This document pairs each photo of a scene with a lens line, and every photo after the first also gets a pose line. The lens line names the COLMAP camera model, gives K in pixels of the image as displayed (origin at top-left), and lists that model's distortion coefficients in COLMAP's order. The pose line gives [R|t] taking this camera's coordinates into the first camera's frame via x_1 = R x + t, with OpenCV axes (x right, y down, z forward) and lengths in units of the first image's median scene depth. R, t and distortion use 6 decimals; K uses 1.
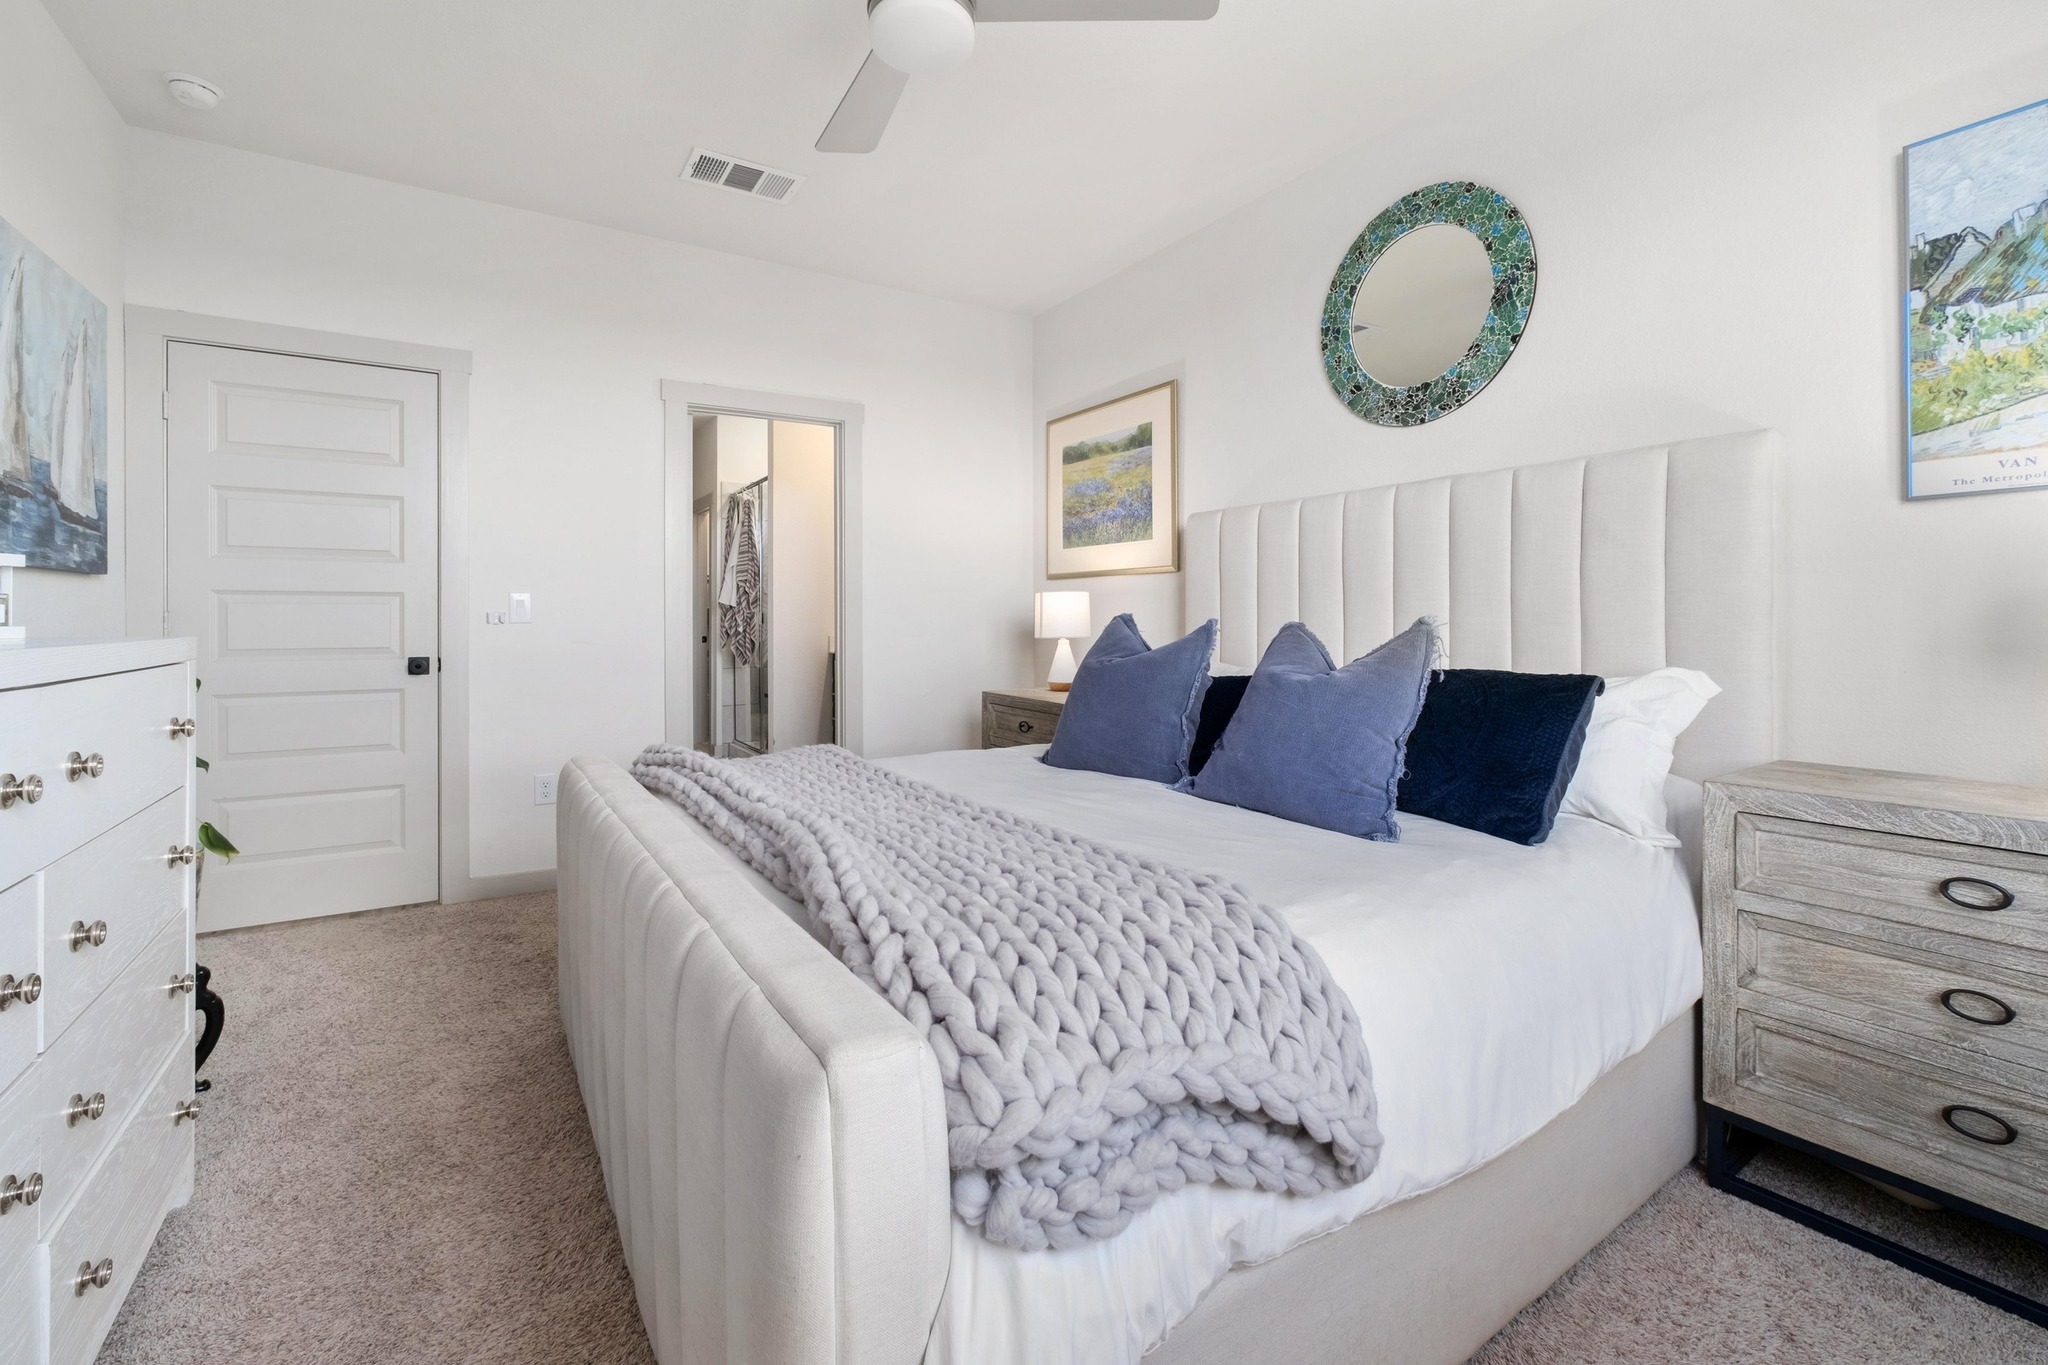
lens RADIAL K [[874.1, 0, 1015.8], [0, 874.1, 623.5], [0, 0, 1]] dist [0.000742, 0.000239]
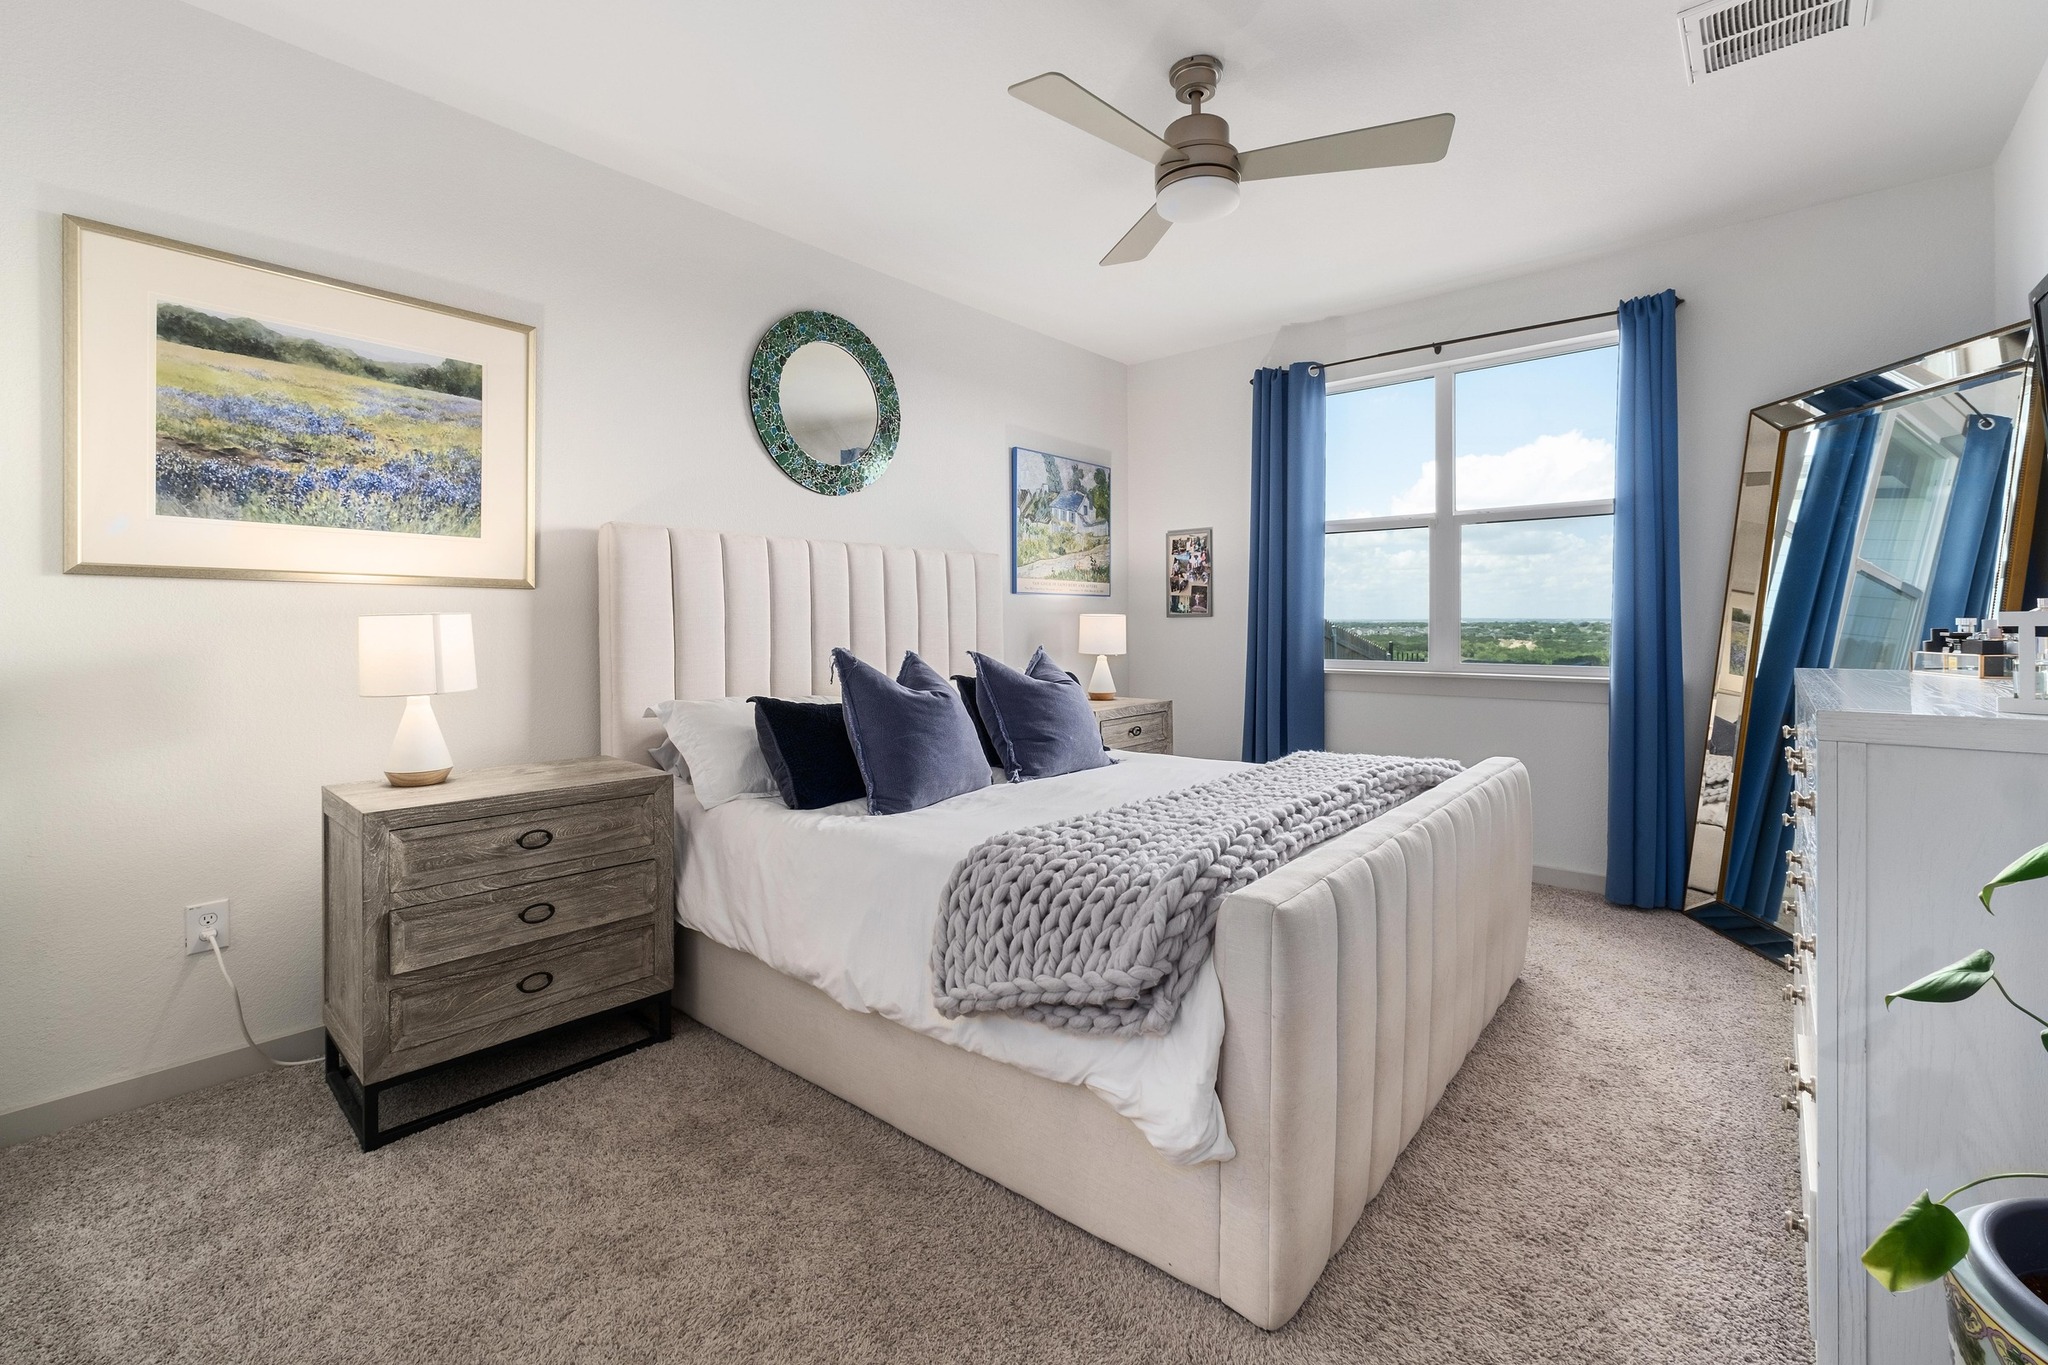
lens RADIAL K [[874.1, 0, 1015.8], [0, 874.1, 623.5], [0, 0, 1]] dist [0.000742, 0.000239]
pose [[-0.272597, -0.005507, 0.962112, -0.790341], [-0.000728, 0.999985, 0.005518, -0.042989], [-0.962128, 0.000803, -0.272597, 1.007424]]
